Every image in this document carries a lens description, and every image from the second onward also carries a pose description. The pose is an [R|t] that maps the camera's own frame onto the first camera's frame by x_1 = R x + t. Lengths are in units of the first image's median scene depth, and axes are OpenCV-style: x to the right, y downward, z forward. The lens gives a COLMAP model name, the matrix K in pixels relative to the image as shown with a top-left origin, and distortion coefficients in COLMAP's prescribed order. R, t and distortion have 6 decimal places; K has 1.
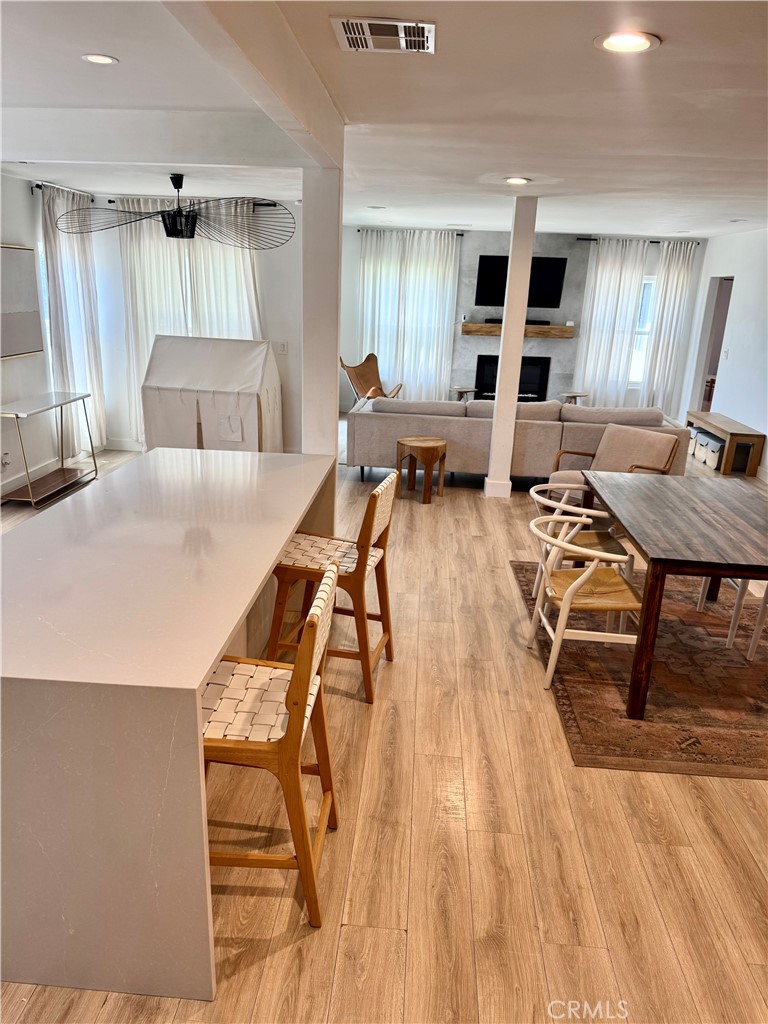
lens RADIAL K [[725.1, 0, 373.7], [0, 725.1, 513.2], [0, 0, 1]] dist [0.037124, -0.054279]
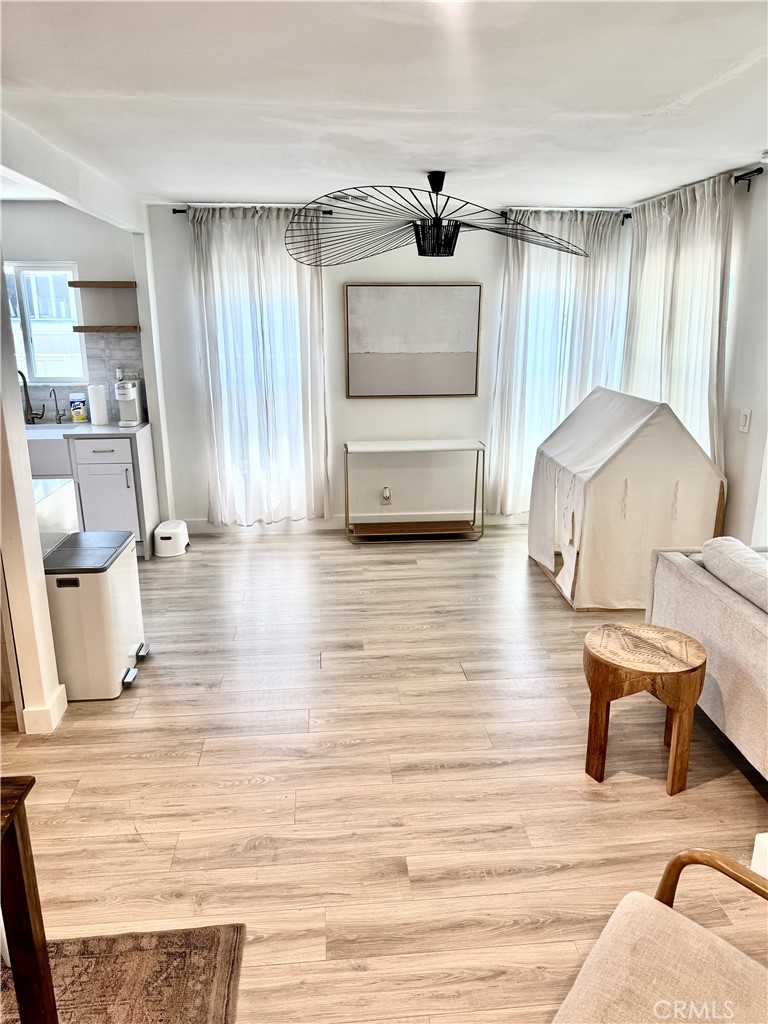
lens RADIAL K [[725.1, 0, 390.9], [0, 725.1, 506.6], [0, 0, 1]] dist [0.037124, -0.054279]
pose [[0.163917, 0.216304, -0.962468, 0.419132], [-0.287225, 0.943857, 0.163205, -0.195409], [0.943734, 0.249693, 0.216842, 0.692303]]
